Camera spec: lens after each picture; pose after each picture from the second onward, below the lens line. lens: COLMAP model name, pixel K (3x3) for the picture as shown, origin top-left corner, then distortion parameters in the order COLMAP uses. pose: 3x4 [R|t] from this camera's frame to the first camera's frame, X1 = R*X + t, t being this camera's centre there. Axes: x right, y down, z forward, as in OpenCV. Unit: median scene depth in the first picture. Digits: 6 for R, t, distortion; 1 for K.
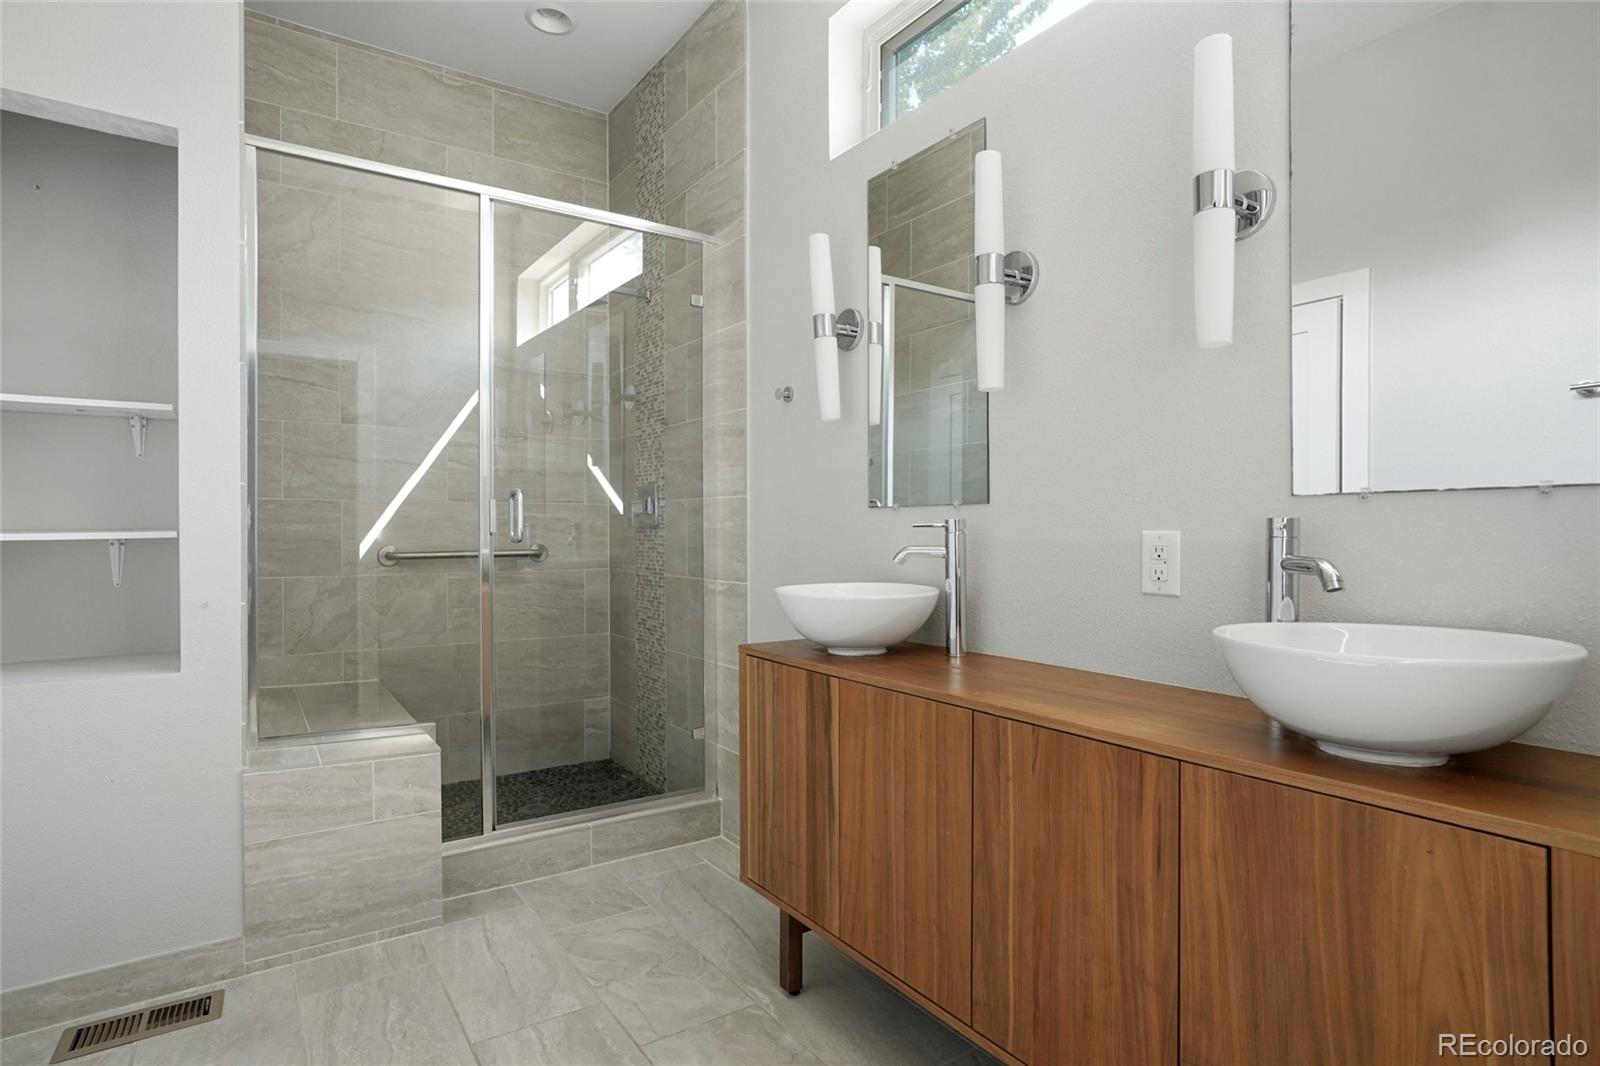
lens RADIAL K [[832.1, 0, 806.9], [0, 832.1, 535.4], [0, 0, 1]] dist [0.000443, 0.001073]
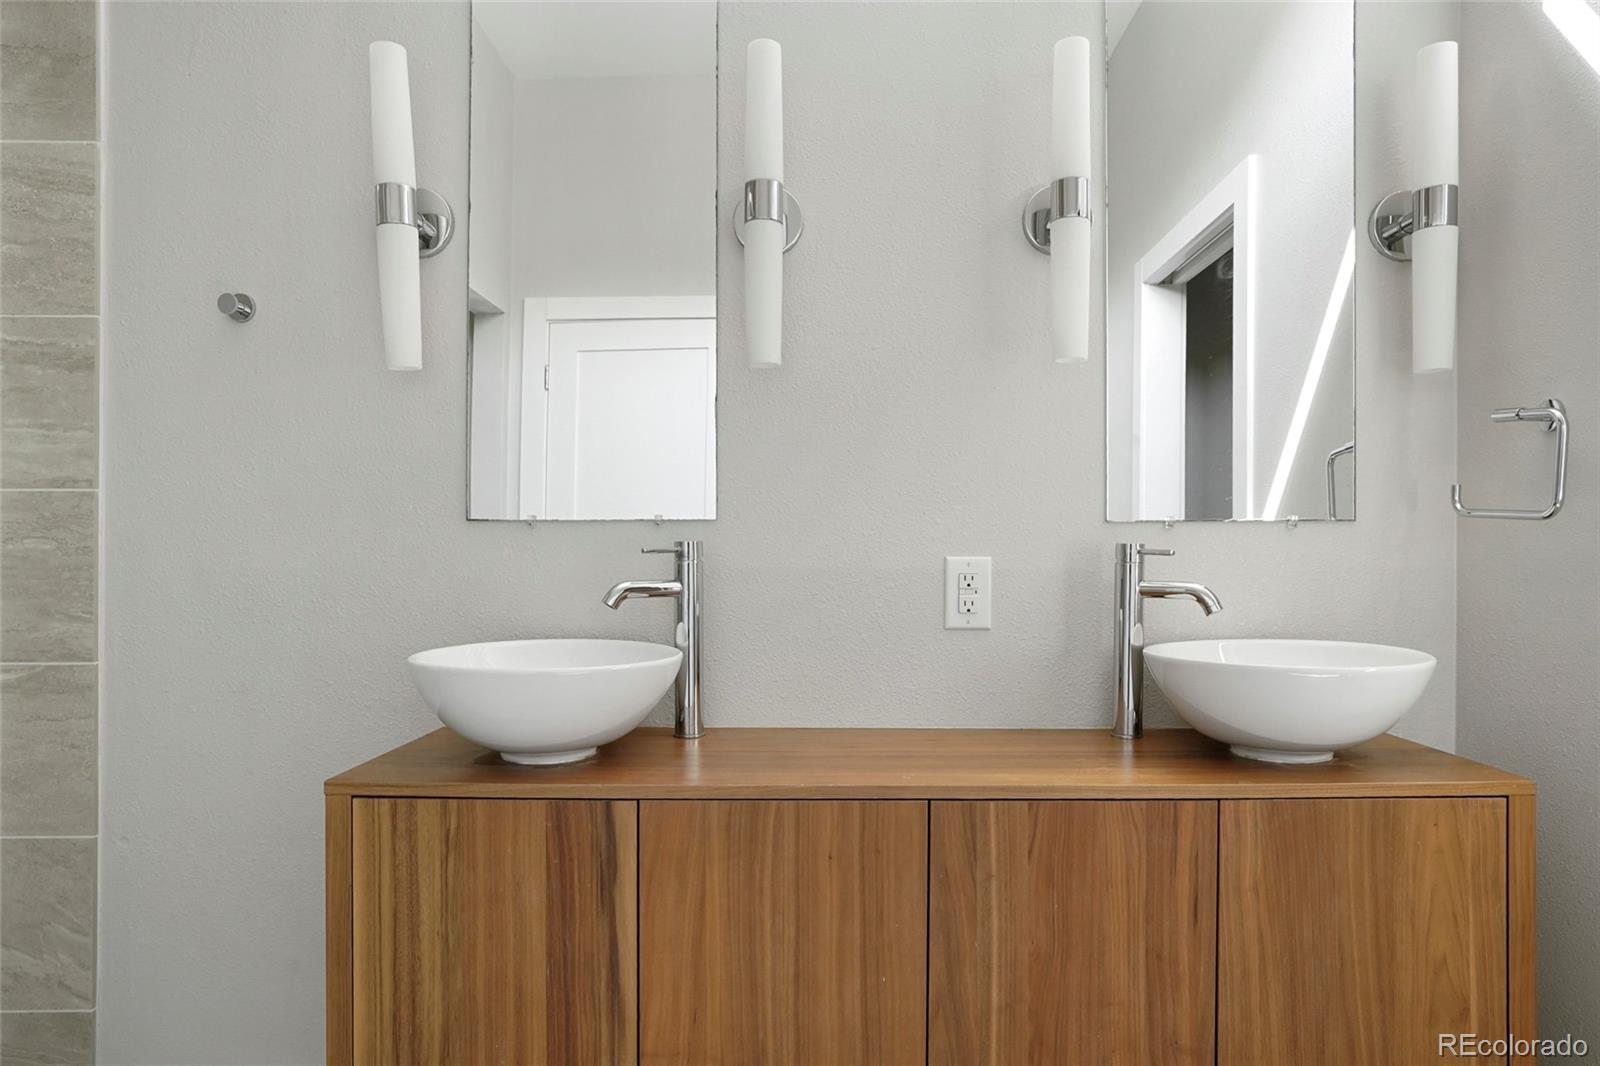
lens RADIAL K [[1016.6, 0, 802.9], [0, 1016.6, 540.3], [0, 0, 1]] dist [-0.017698, -0.000711]
pose [[0.577495, 0.006723, 0.816367, -0.633085], [0.007601, 0.999878, -0.013611, -0.010380], [-0.816359, 0.014065, 0.577374, 0.591225]]
